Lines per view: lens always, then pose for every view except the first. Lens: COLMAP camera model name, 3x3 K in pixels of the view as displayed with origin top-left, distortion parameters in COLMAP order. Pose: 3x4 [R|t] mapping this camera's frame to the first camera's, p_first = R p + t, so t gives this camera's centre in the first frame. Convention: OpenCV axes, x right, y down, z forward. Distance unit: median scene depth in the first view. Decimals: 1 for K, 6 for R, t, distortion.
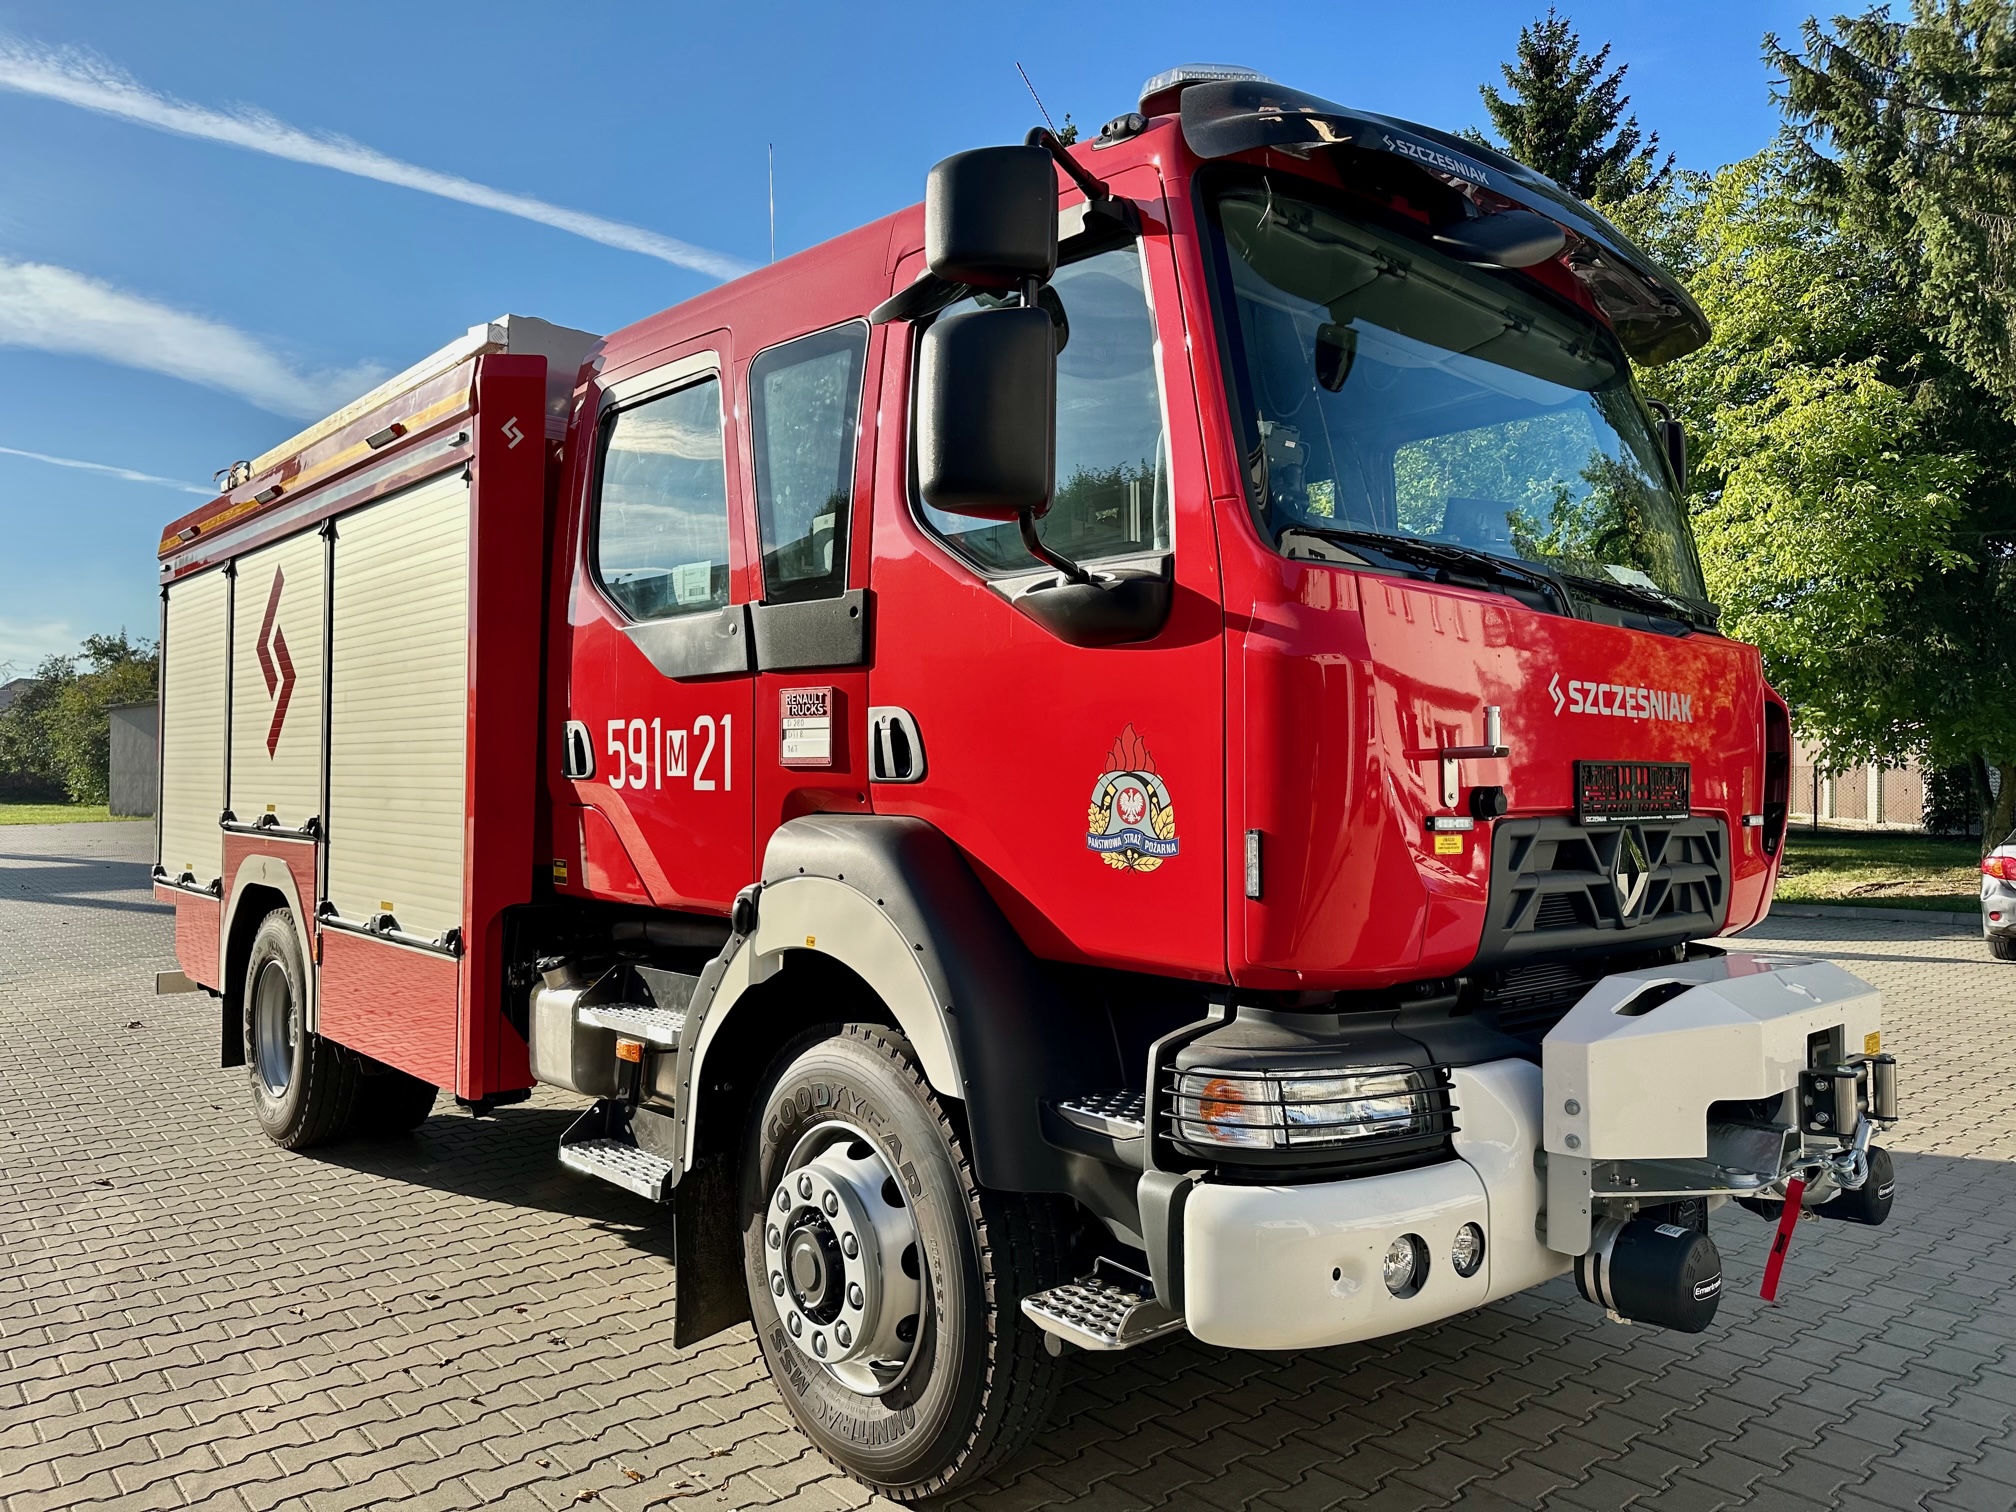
lens RADIAL K [[1453.8, 0, 995.2], [0, 1453.8, 760.2], [0, 0, 1]] dist [0.022254, -0.002732]
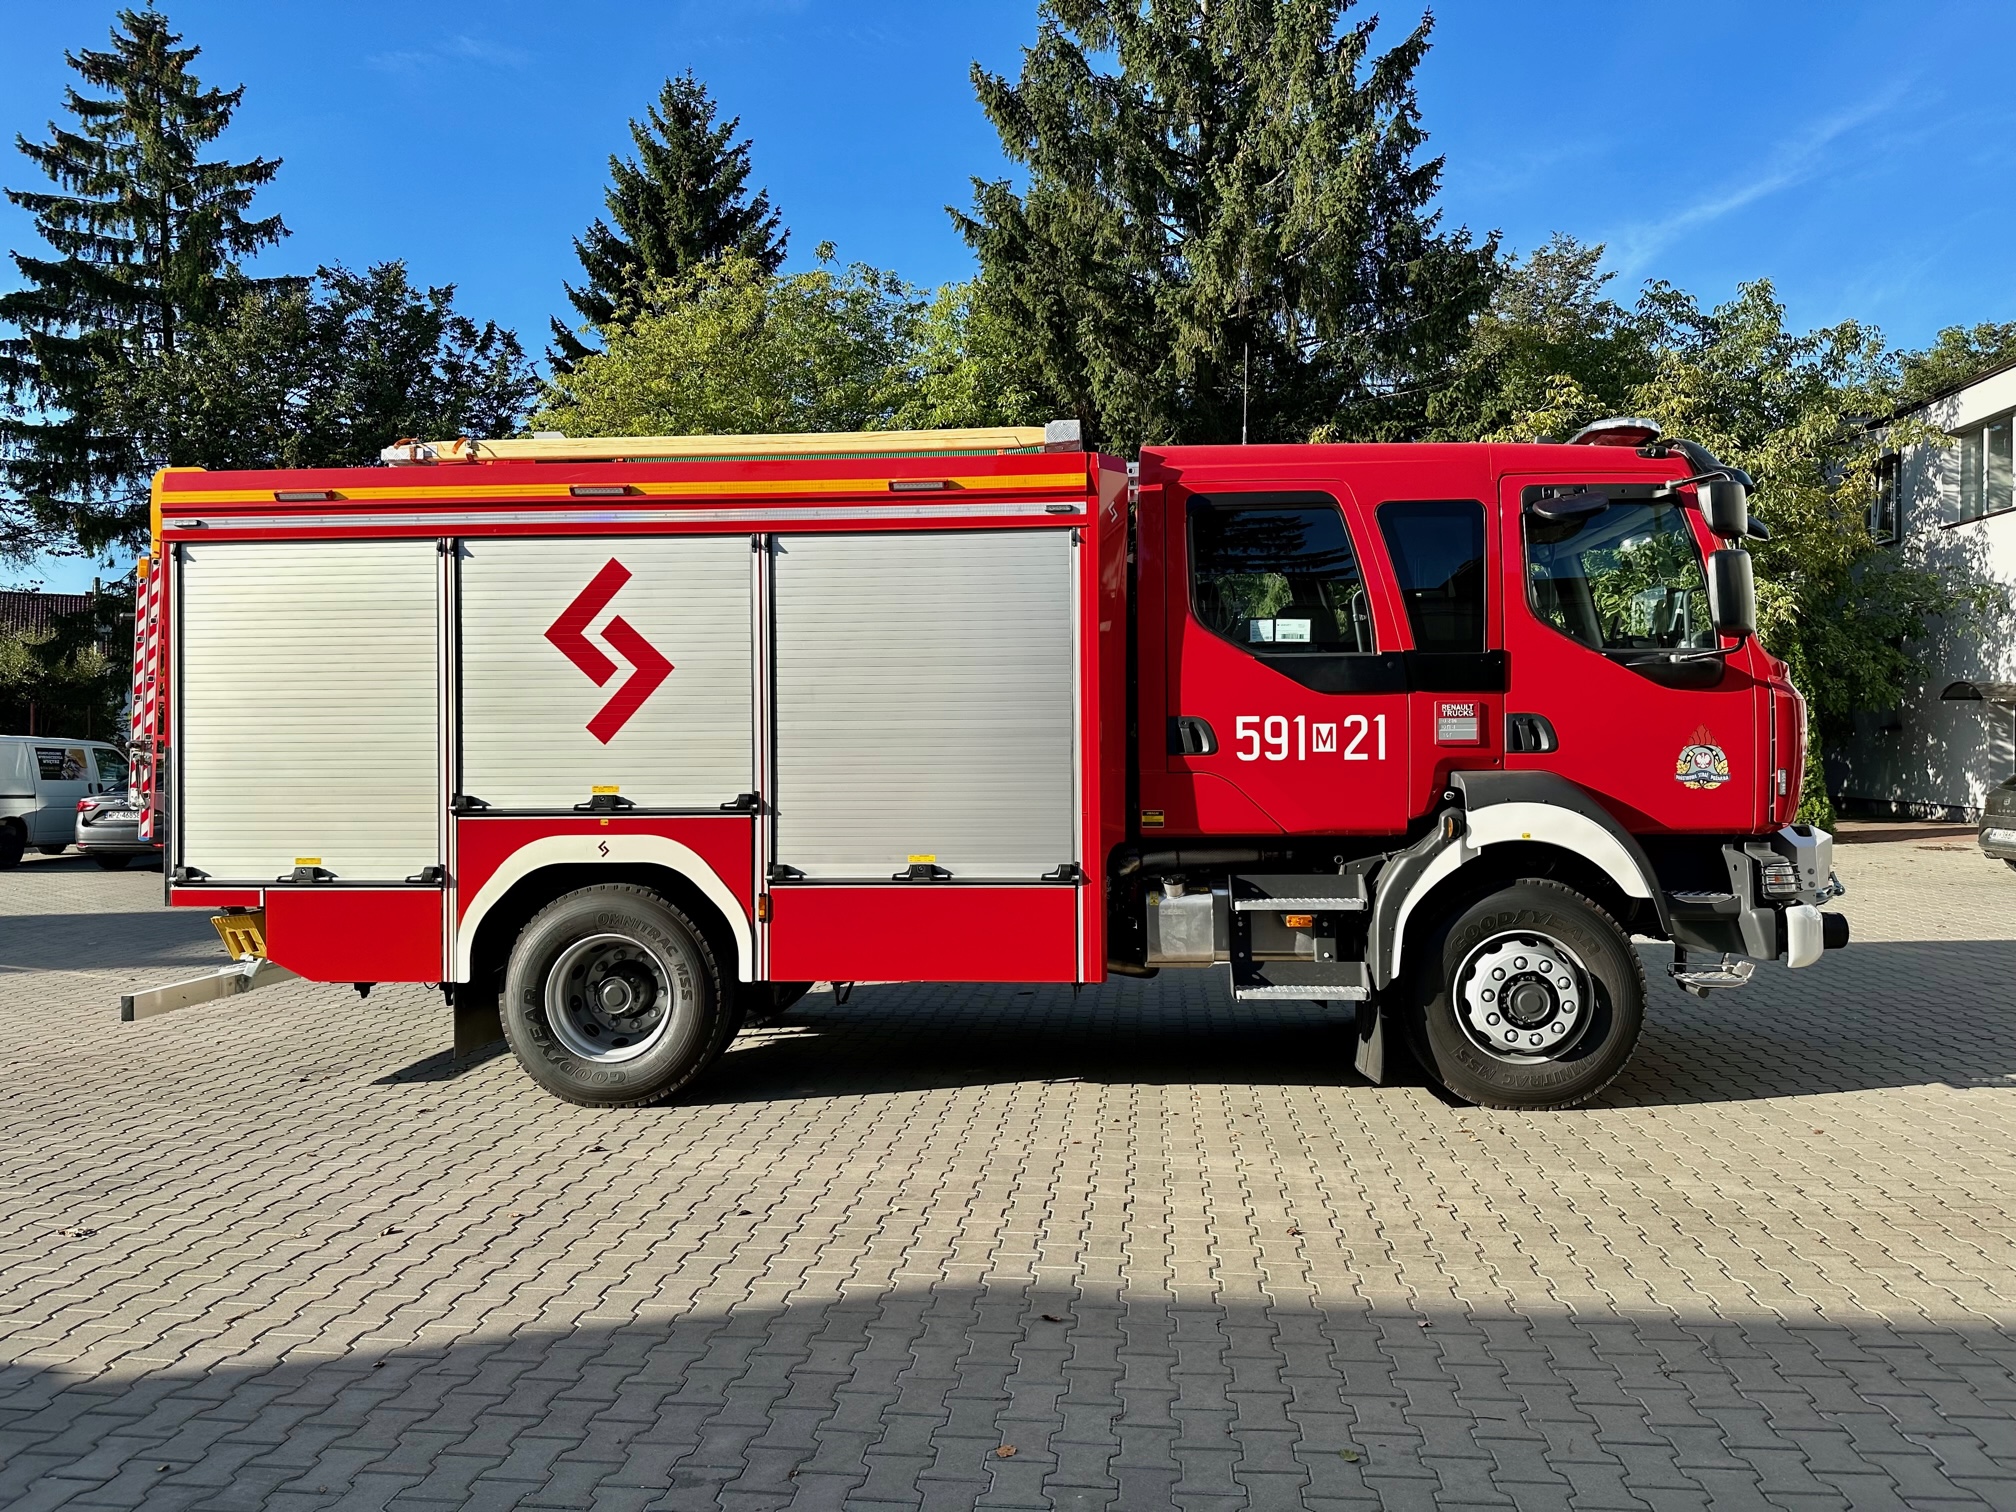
lens RADIAL K [[1453.8, 0, 995.2], [0, 1453.8, 760.2], [0, 0, 1]] dist [0.022254, -0.002732]
pose [[0.725757, -0.017121, 0.687738, -1.648793], [0.003823, 0.999775, 0.020855, -0.015323], [-0.687941, -0.012507, 0.725659, 0.068117]]
